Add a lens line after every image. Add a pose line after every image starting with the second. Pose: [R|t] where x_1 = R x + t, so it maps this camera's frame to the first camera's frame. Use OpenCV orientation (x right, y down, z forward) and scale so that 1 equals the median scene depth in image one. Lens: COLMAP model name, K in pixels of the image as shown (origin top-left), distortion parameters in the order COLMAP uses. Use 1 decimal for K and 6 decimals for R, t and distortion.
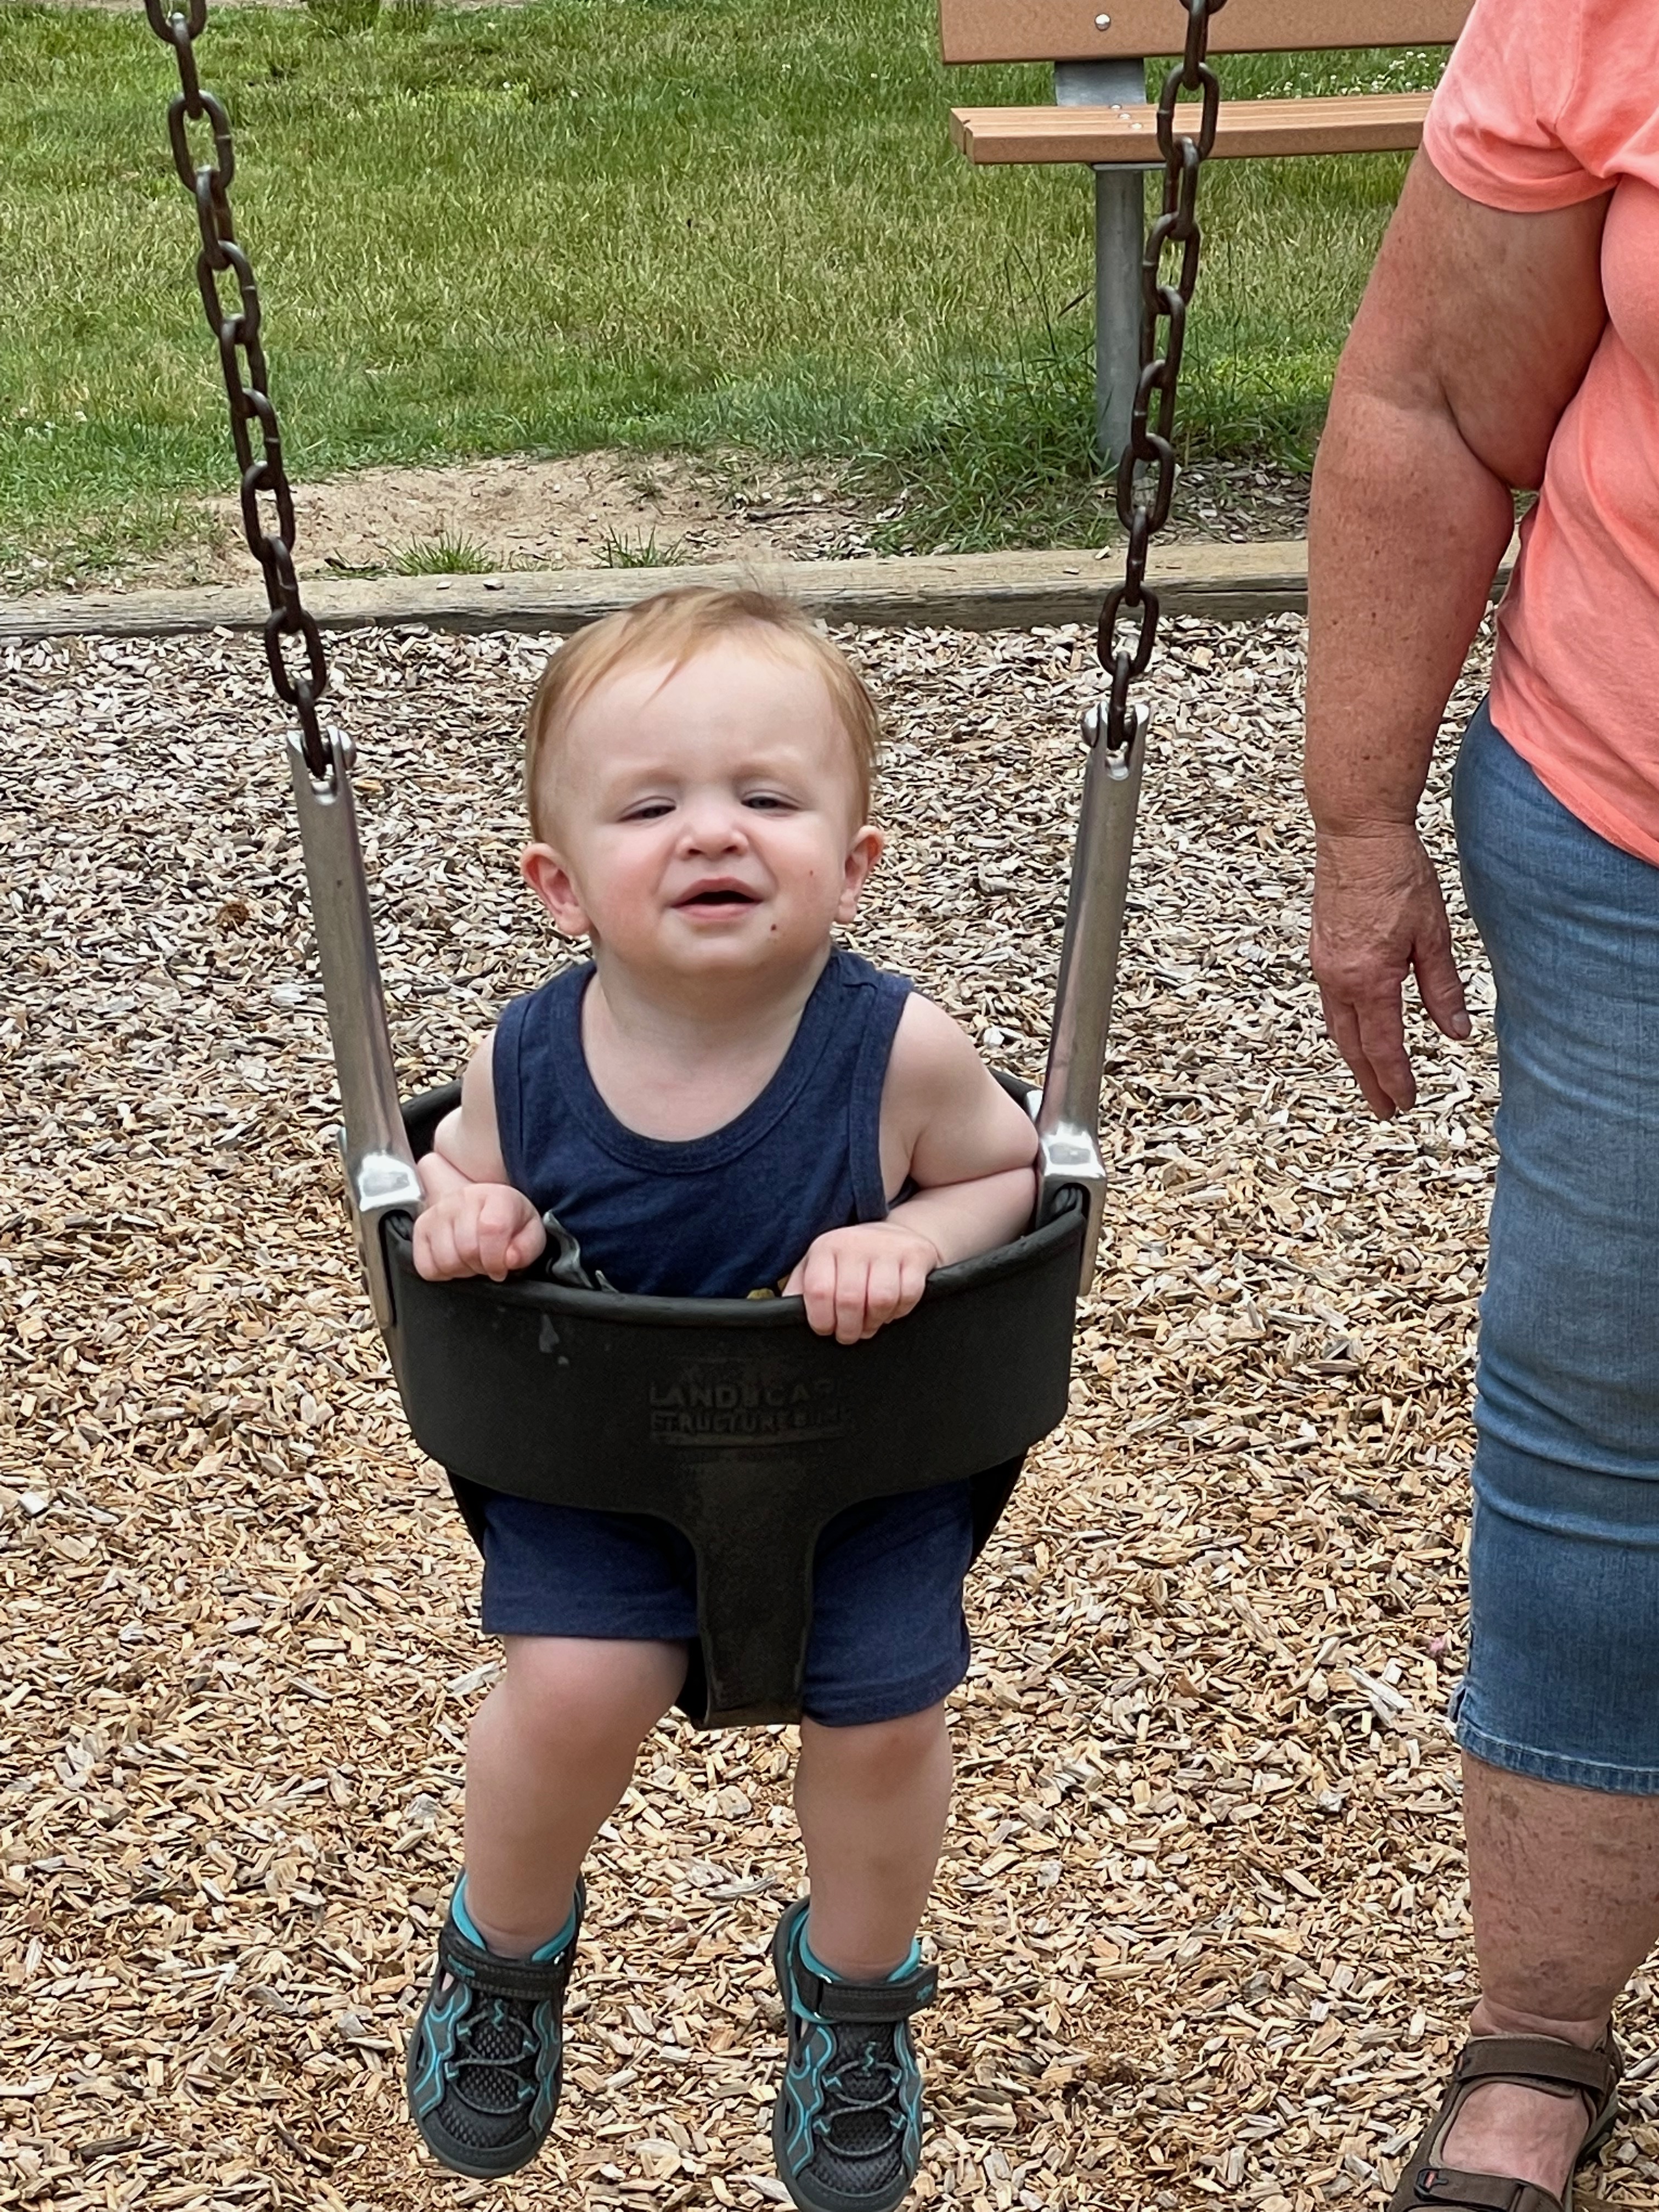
lens RADIAL K [[6843.9, 0, 823.5], [0, 6843.9, 1097.6], [0, 0, 1]] dist [0.157834, 0.000000]
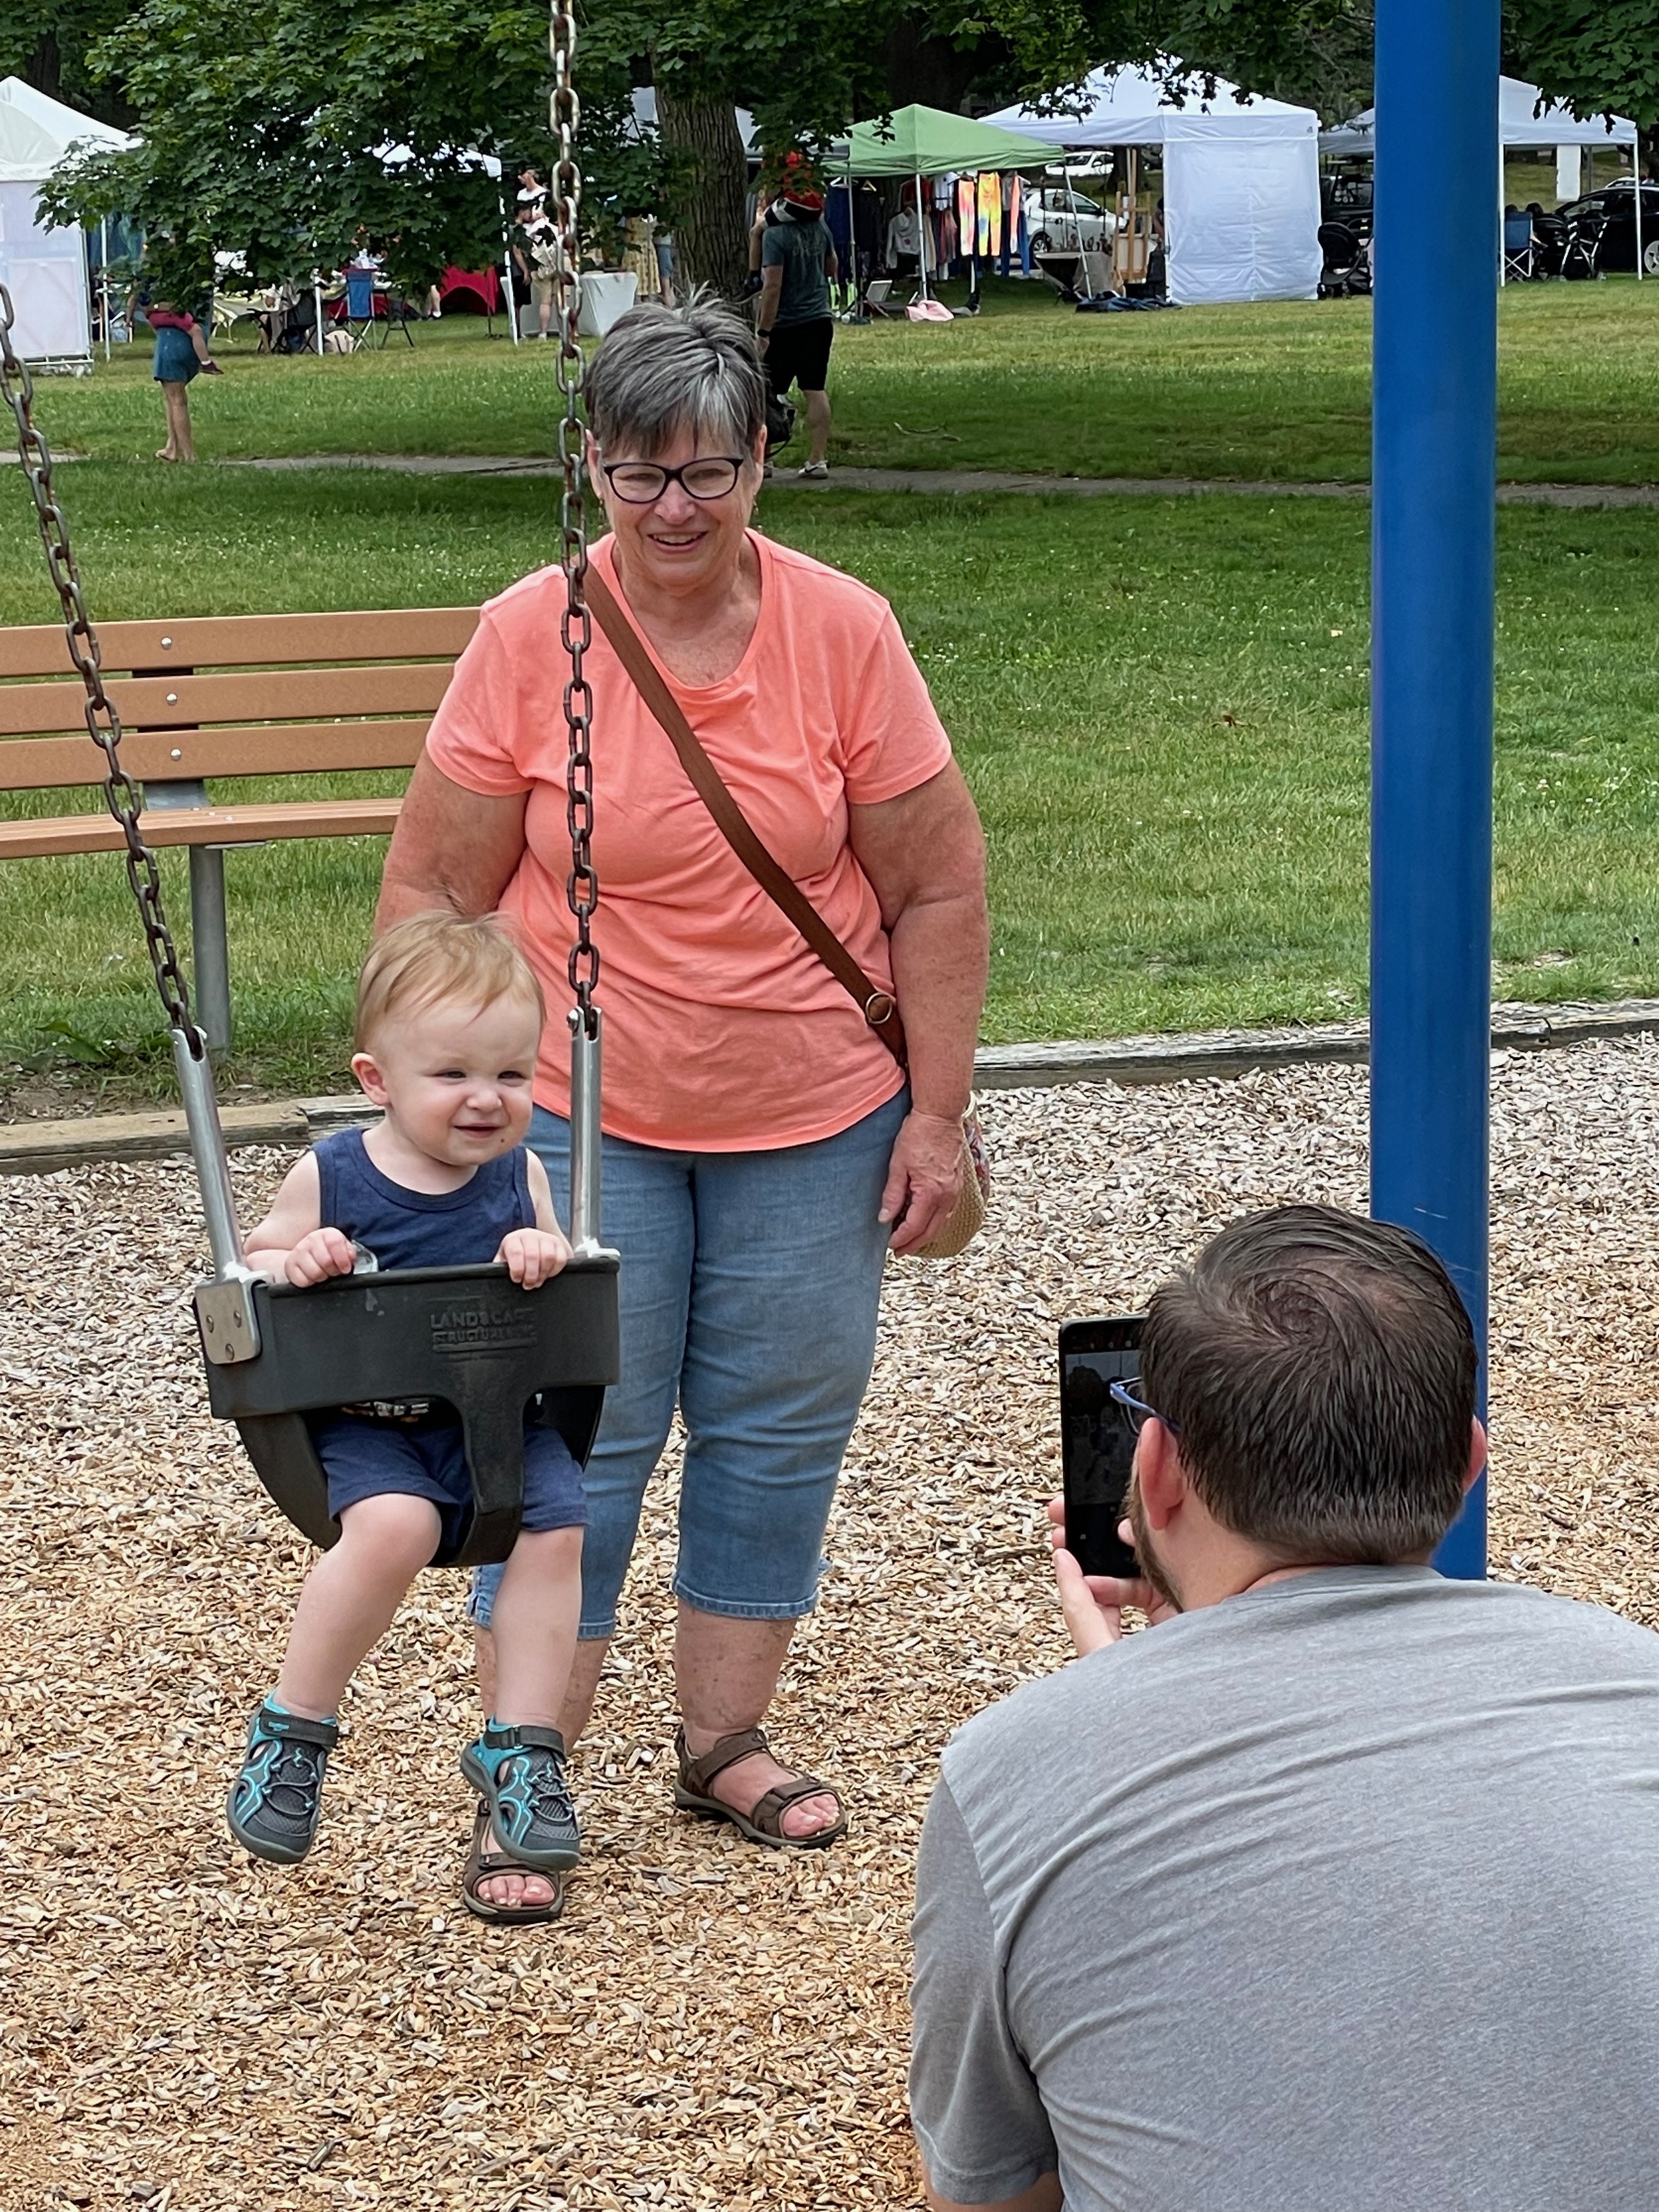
lens RADIAL K [[5976.4, 0, 830.4], [0, 5976.4, 1108.1], [0, 0, 1]] dist [-0.000946, 0.000000]
pose [[0.958080, -0.044604, 0.283006, -0.197550], [0.075837, 0.992055, -0.100381, 0.093617], [-0.276280, 0.117635, 0.953851, -0.423874]]
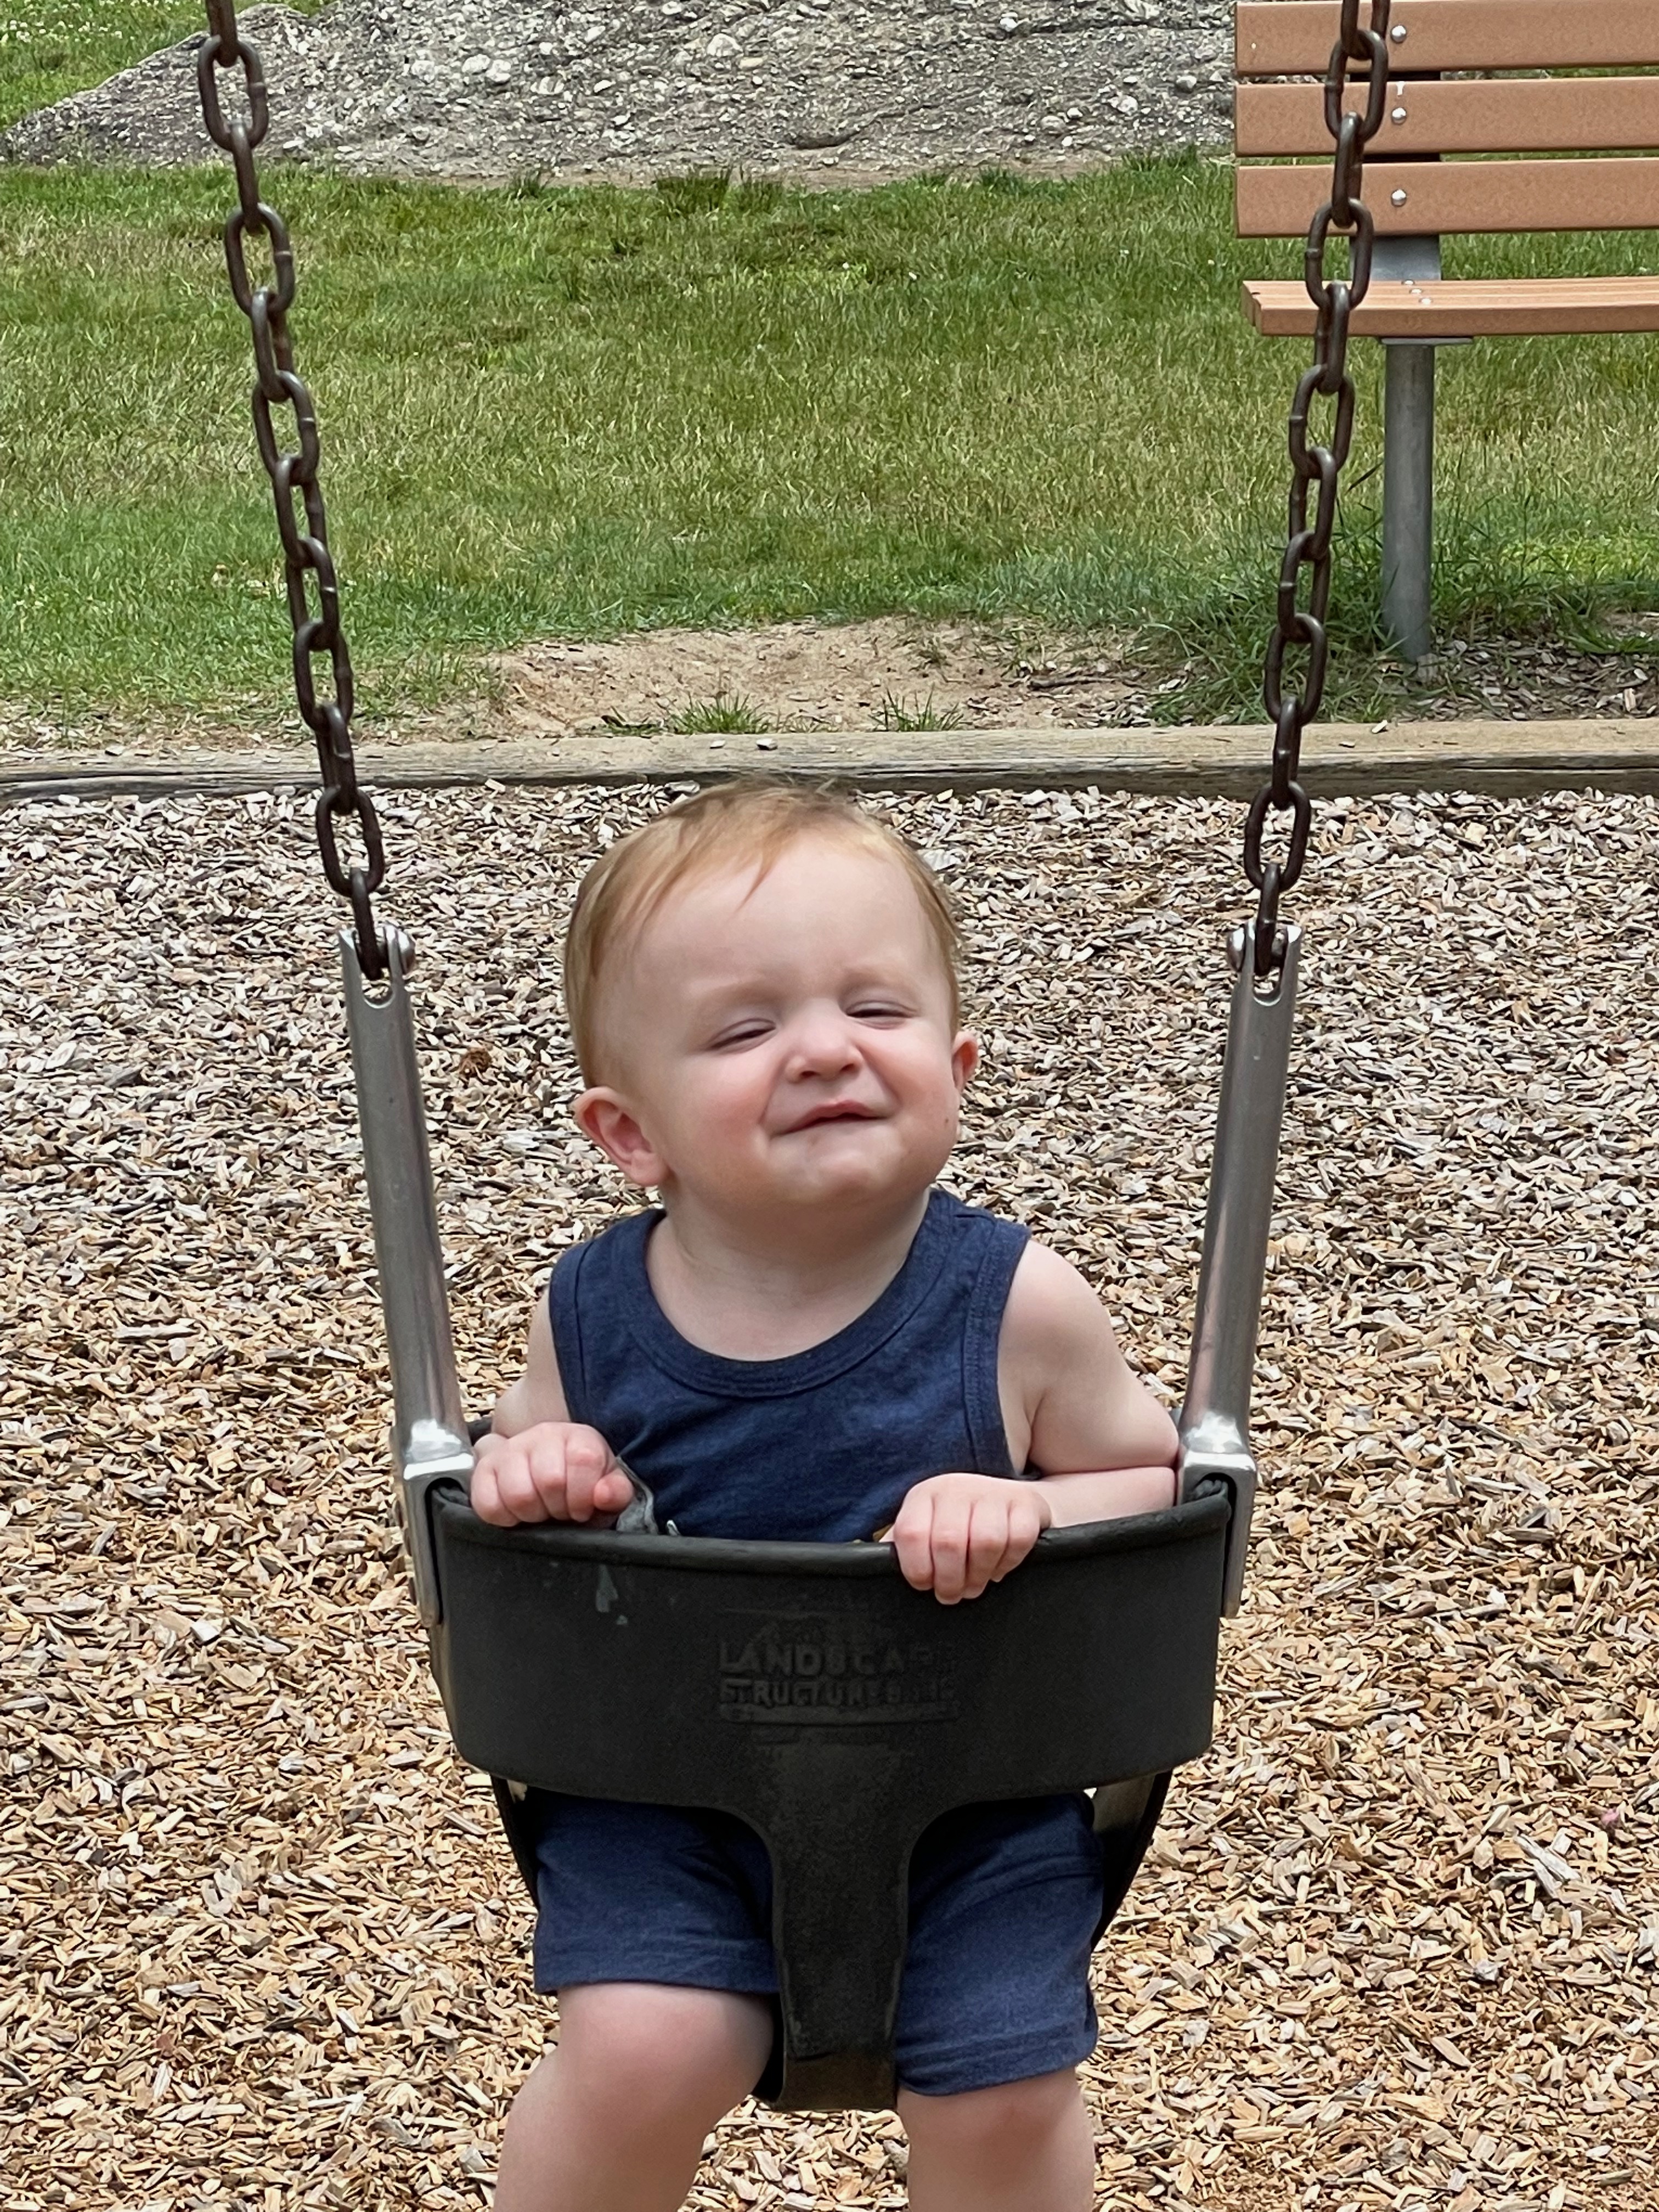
lens RADIAL K [[6843.9, 0, 830.0], [0, 6843.9, 1108.0], [0, 0, 1]] dist [0.157834, 0.000000]
pose [[0.998331, 0.025997, -0.051568, 0.023945], [-0.027365, 0.999287, -0.026004, 0.006512], [0.050856, 0.027372, 0.998331, 0.008992]]
